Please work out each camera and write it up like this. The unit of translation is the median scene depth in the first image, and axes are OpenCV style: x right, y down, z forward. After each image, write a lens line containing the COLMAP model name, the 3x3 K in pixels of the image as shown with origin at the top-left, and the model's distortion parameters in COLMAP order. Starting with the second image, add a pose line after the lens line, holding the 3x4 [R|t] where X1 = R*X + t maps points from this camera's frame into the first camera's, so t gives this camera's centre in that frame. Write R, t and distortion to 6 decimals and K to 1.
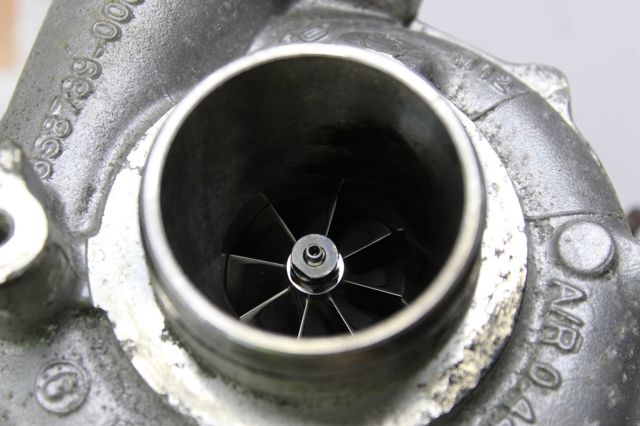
lens RADIAL K [[1630.4, 0, 319.1], [0, 1630.4, 212.9], [0, 0, 1]] dist [0.190309, 0.000000]
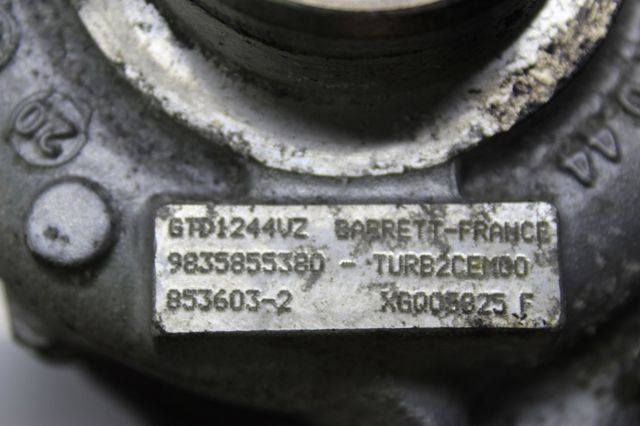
lens RADIAL K [[1630.4, 0, 320.6], [0, 1630.4, 213.0], [0, 0, 1]] dist [0.190309, 0.000000]
pose [[0.993412, 0.113466, 0.016090, -0.010512], [-0.114547, 0.987417, 0.109027, 0.086515], [-0.003517, -0.110152, 0.993909, 0.271356]]
